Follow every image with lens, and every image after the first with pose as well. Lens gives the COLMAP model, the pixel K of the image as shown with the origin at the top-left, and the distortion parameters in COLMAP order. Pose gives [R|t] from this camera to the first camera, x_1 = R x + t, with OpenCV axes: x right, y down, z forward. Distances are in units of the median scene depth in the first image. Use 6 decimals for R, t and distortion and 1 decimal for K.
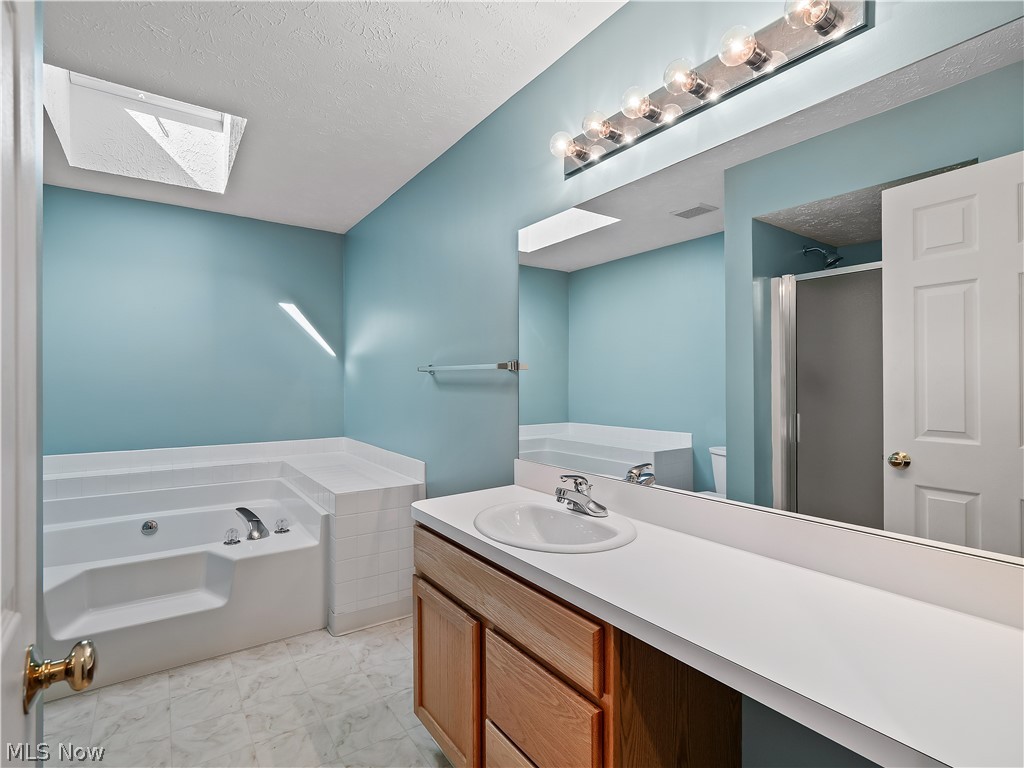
lens RADIAL K [[505.5, 0, 507.9], [0, 505.5, 389.3], [0, 0, 1]] dist [0.000830, 0.000015]
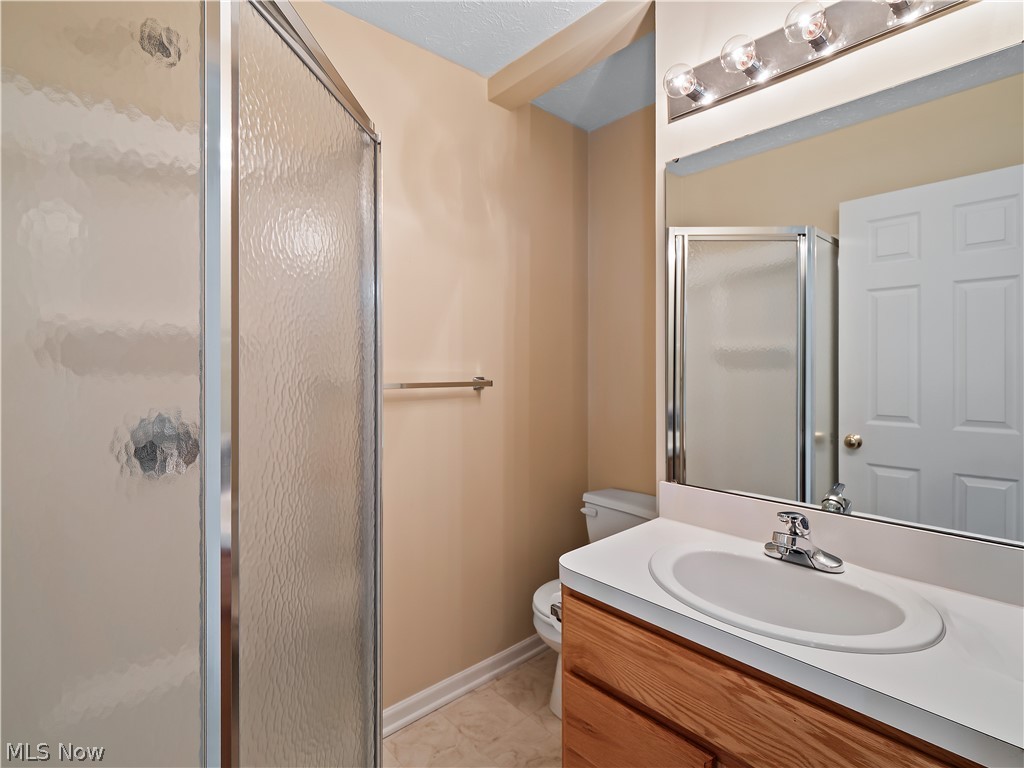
lens RADIAL K [[415.9, 0, 512.2], [0, 415.9, 366.0], [0, 0, 1]] dist [0.000166, 0.000028]
pose [[0.974774, 0.004105, 0.223157, -0.244405], [0.001457, 0.999693, -0.024752, -0.009492], [-0.223190, 0.024453, 0.974468, 0.360817]]
